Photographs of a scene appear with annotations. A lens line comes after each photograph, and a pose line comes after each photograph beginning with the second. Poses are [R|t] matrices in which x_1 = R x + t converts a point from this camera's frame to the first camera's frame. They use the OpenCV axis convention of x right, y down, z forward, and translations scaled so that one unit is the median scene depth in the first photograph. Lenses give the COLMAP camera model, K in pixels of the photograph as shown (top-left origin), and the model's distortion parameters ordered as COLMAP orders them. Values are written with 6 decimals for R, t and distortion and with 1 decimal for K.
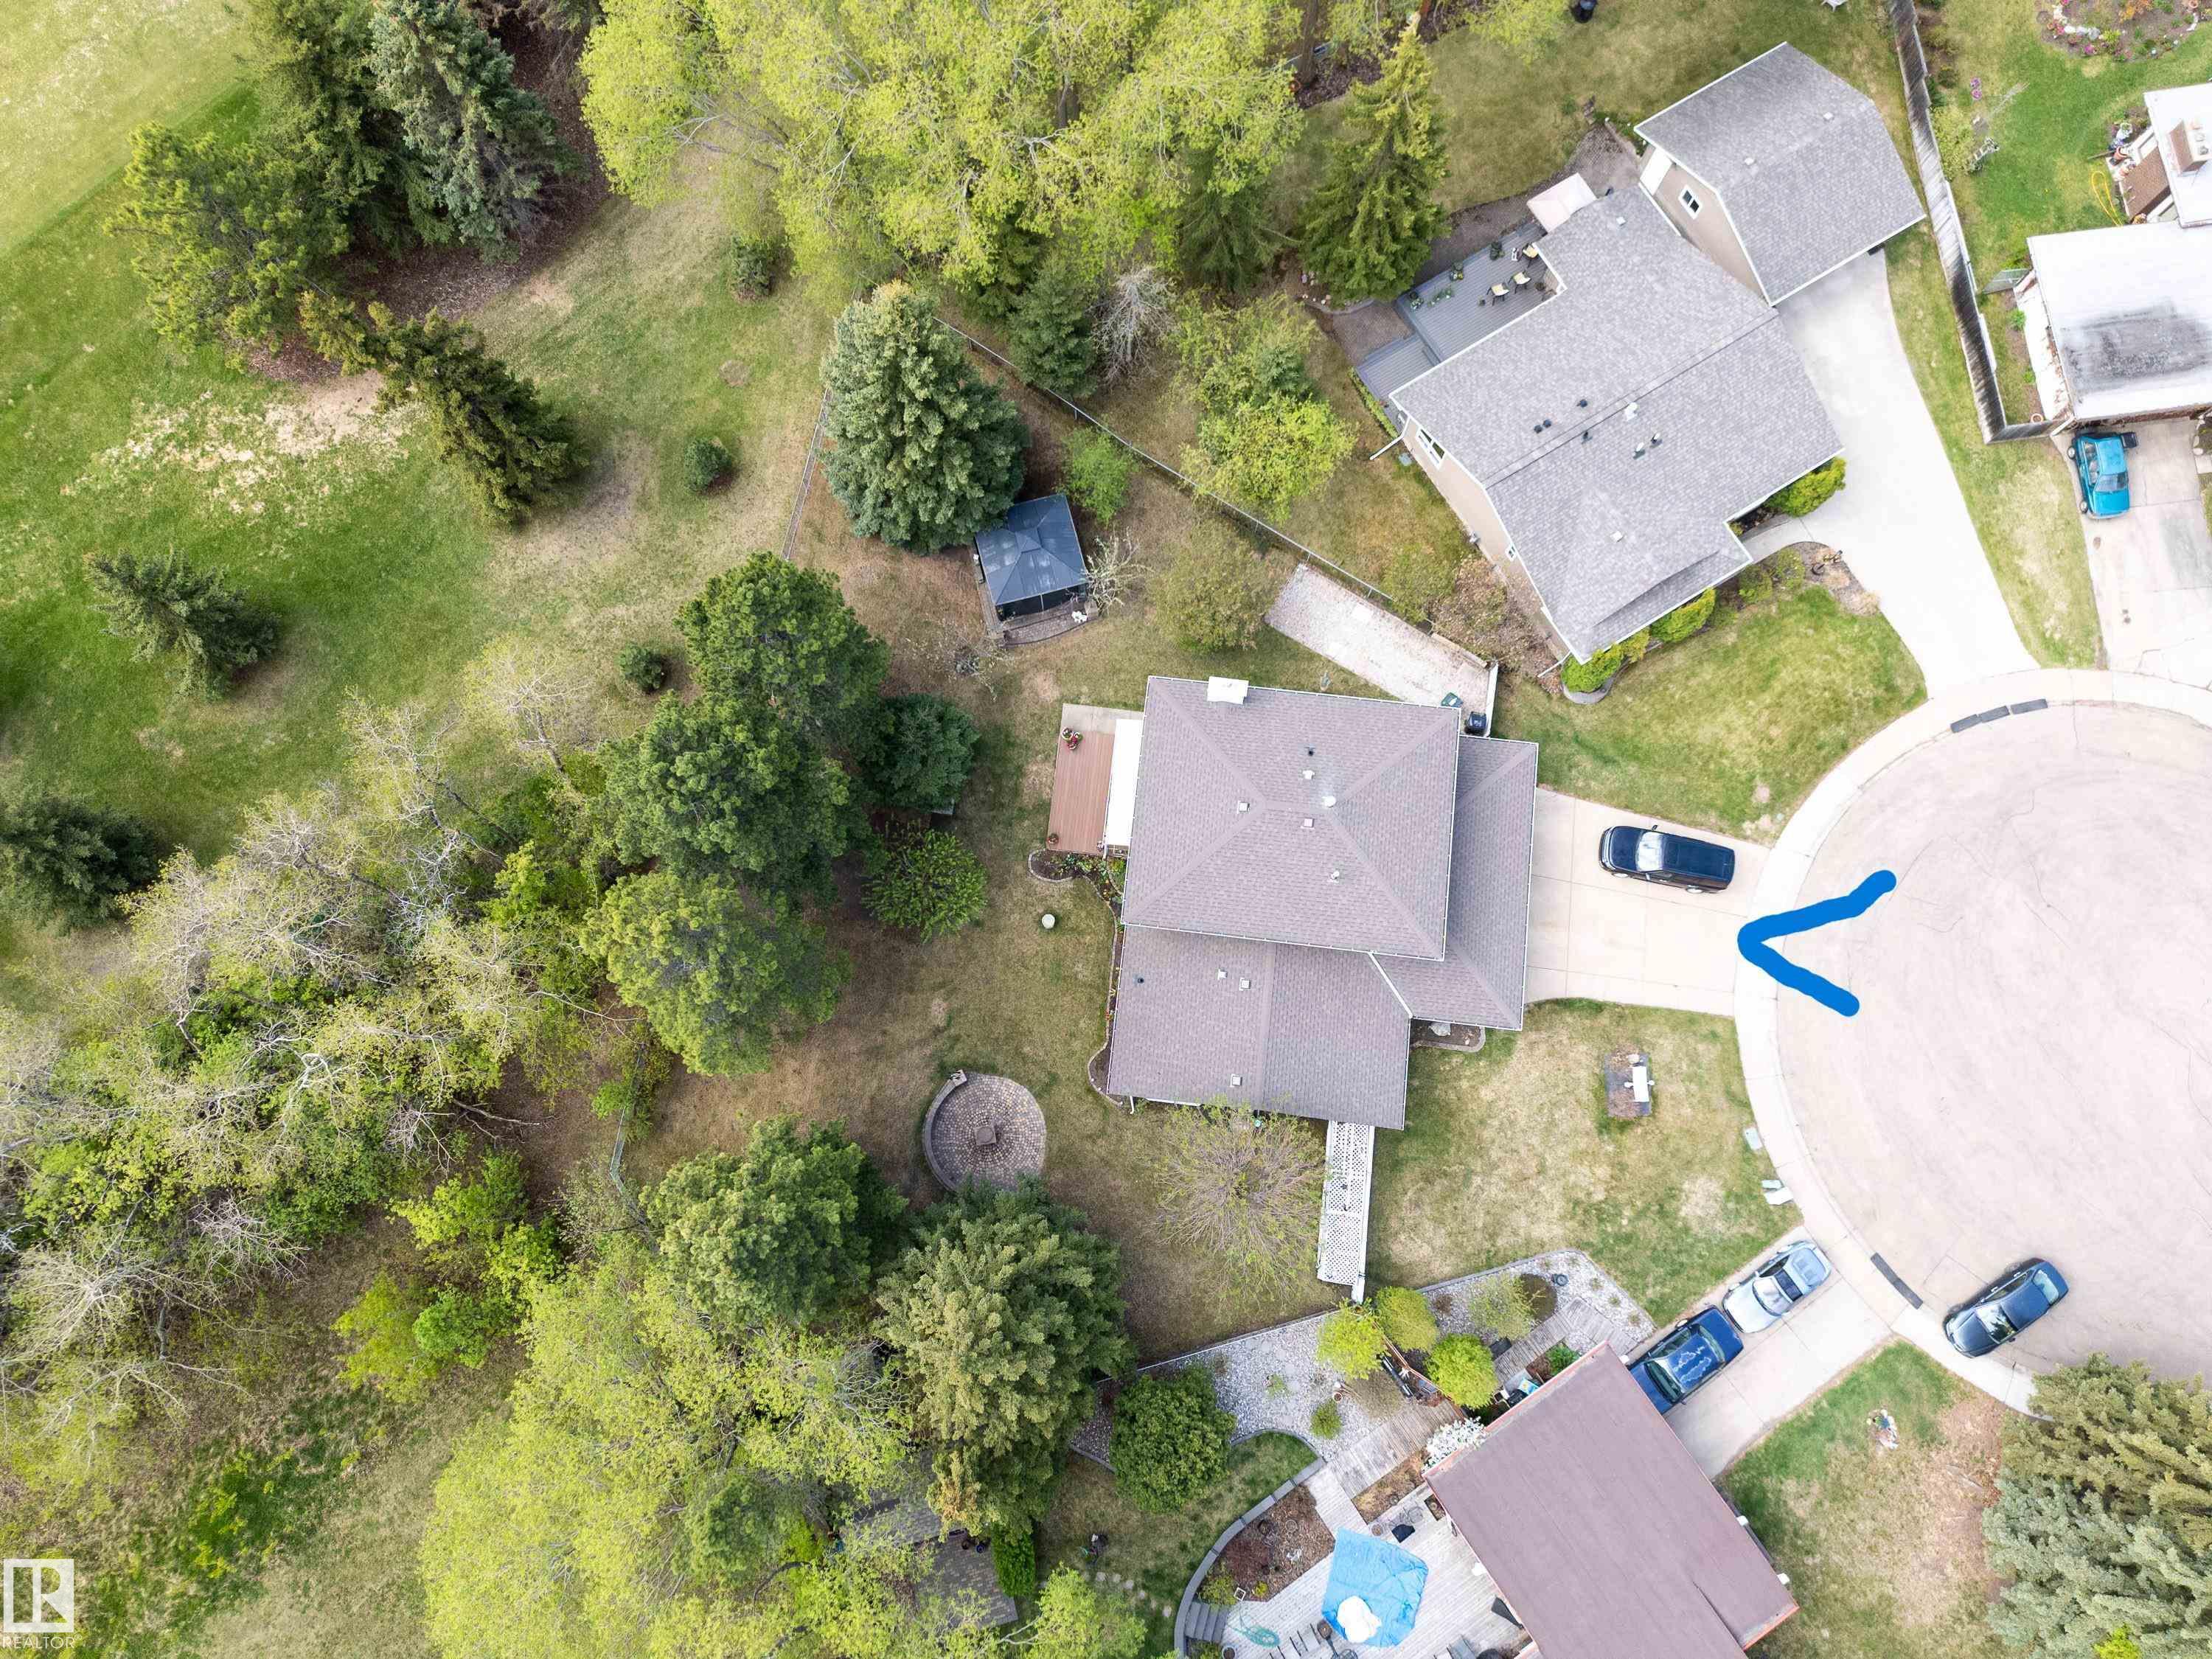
lens RADIAL K [[1555.6, 0, 1100.9], [0, 1555.6, 838.2], [0, 0, 1]] dist [0.057343, -0.044048]
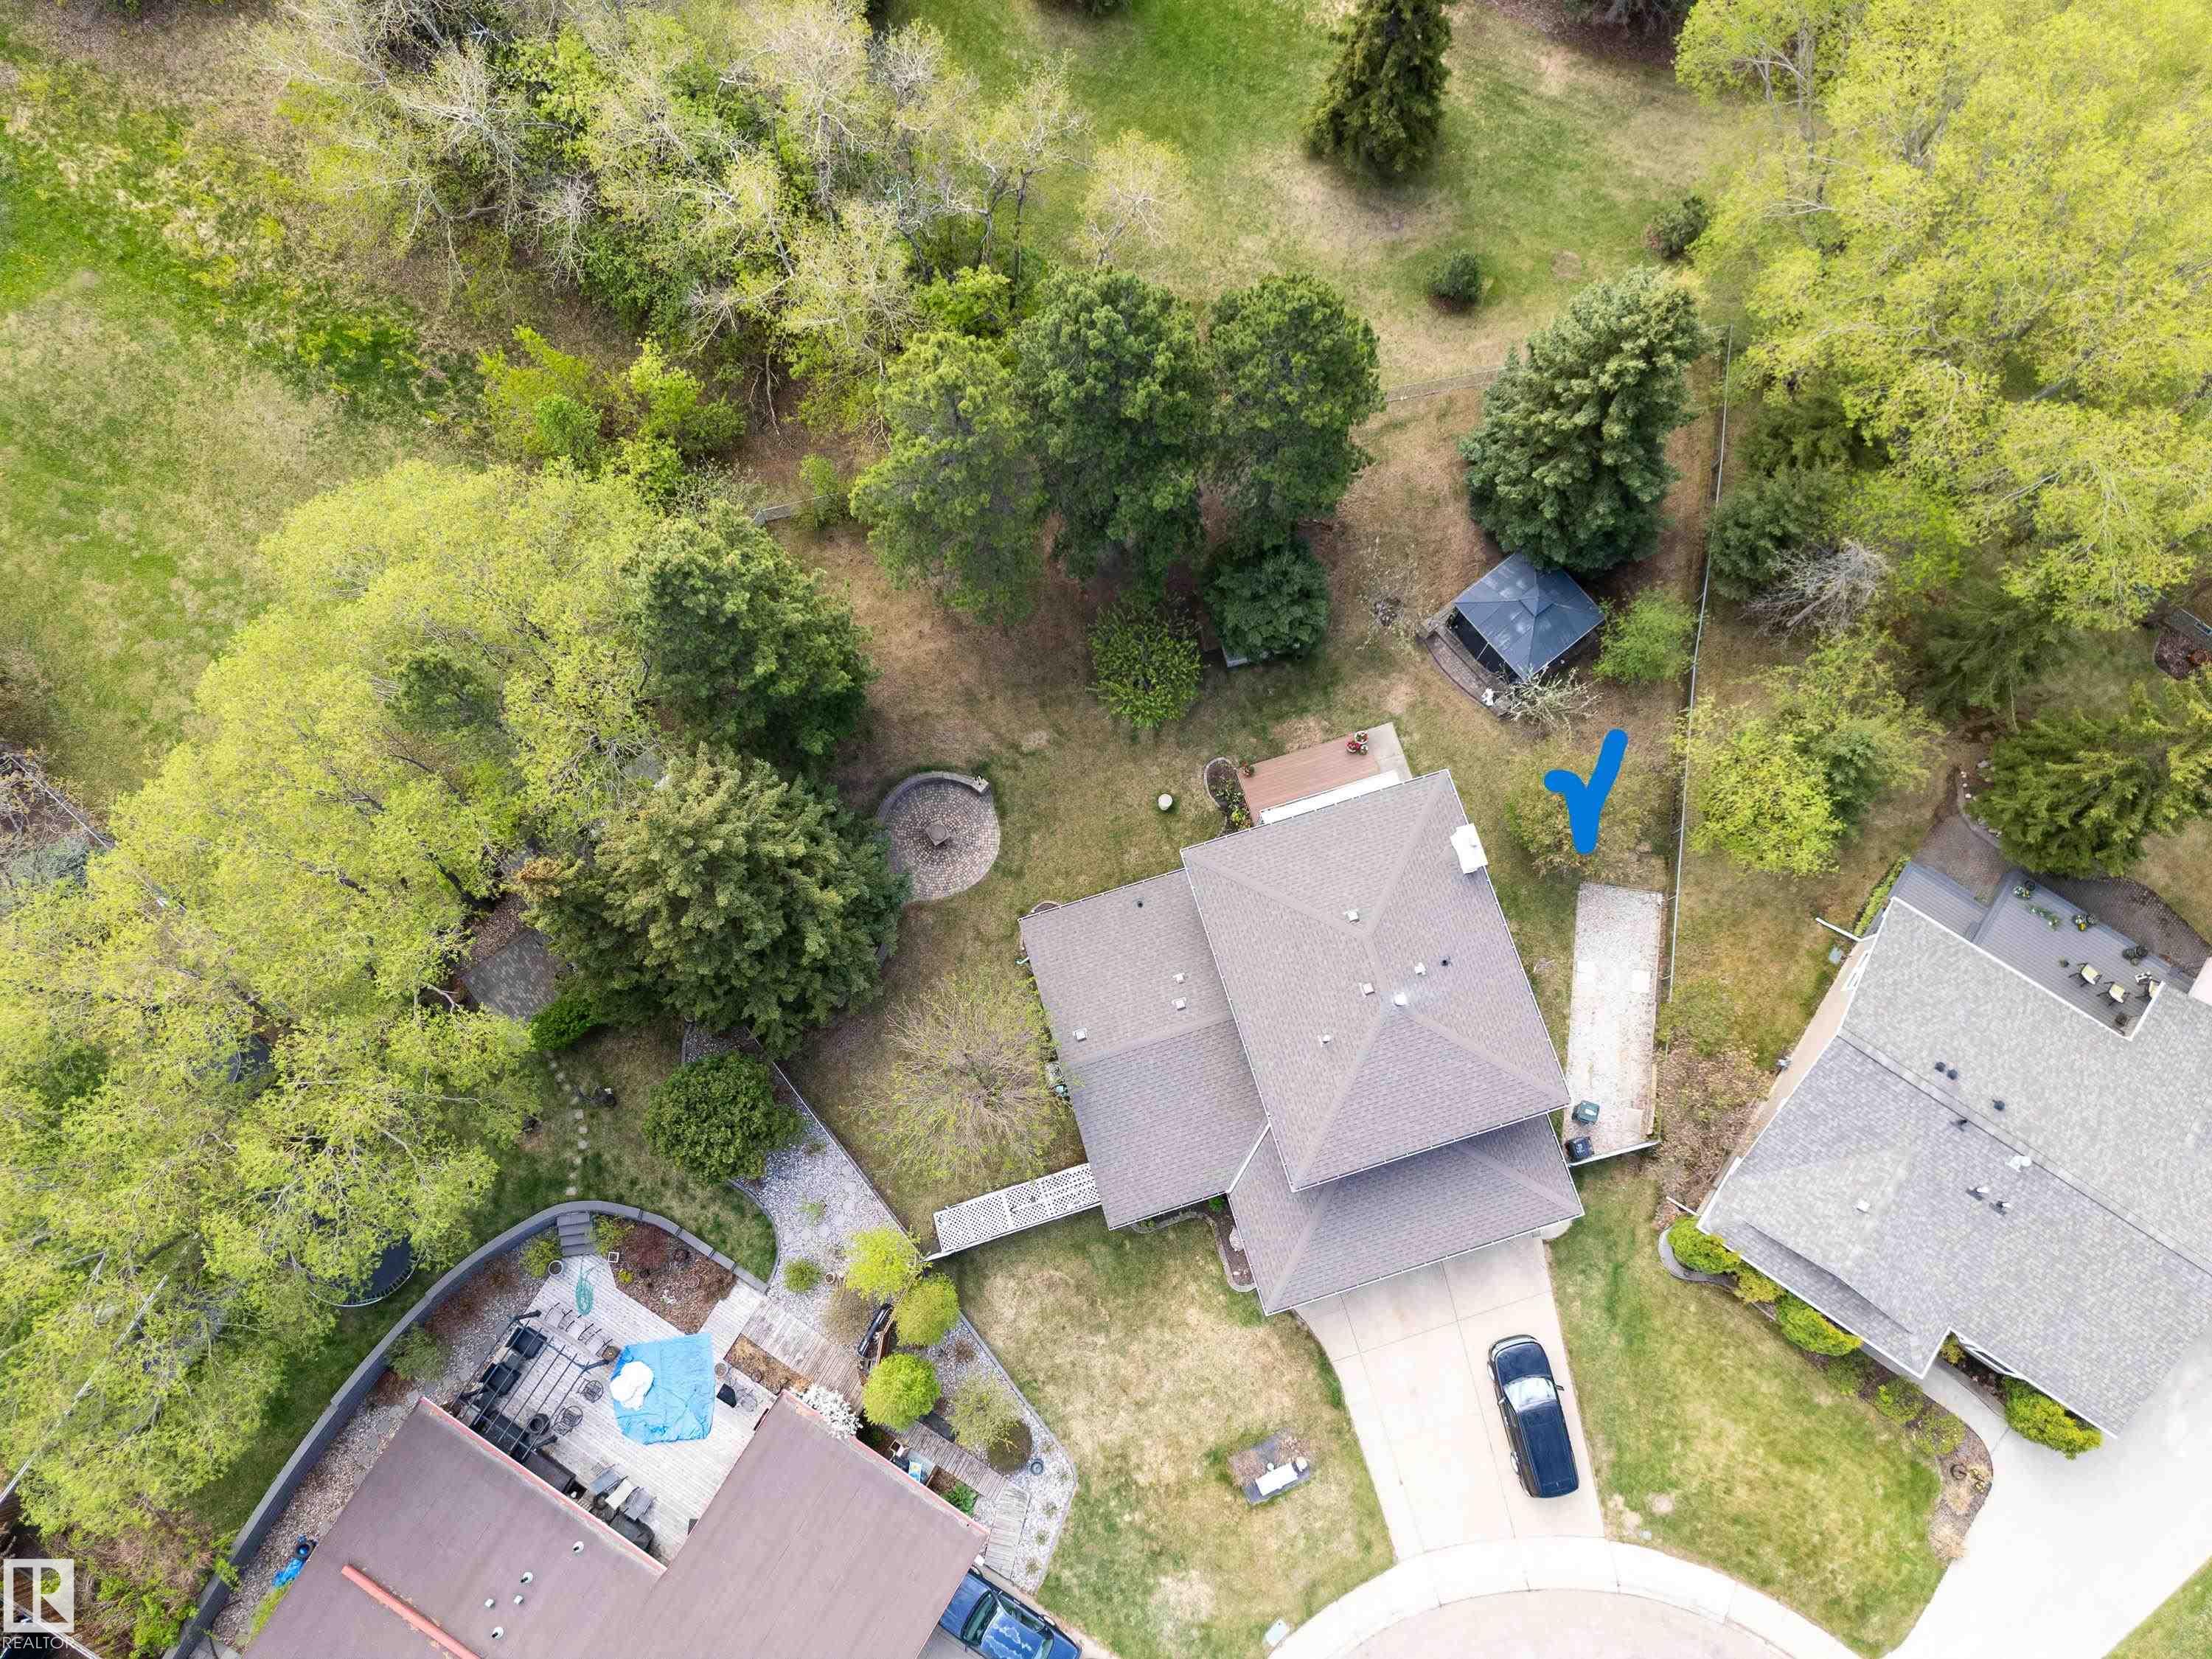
lens RADIAL K [[1555.6, 0, 1097.7], [0, 1555.6, 838.2], [0, 0, 1]] dist [0.057343, -0.044048]
pose [[0.401230, 0.893204, -0.202982, 0.164777], [-0.893078, 0.430714, 0.129991, -0.022907], [0.203536, 0.129123, 0.970516, 0.082325]]
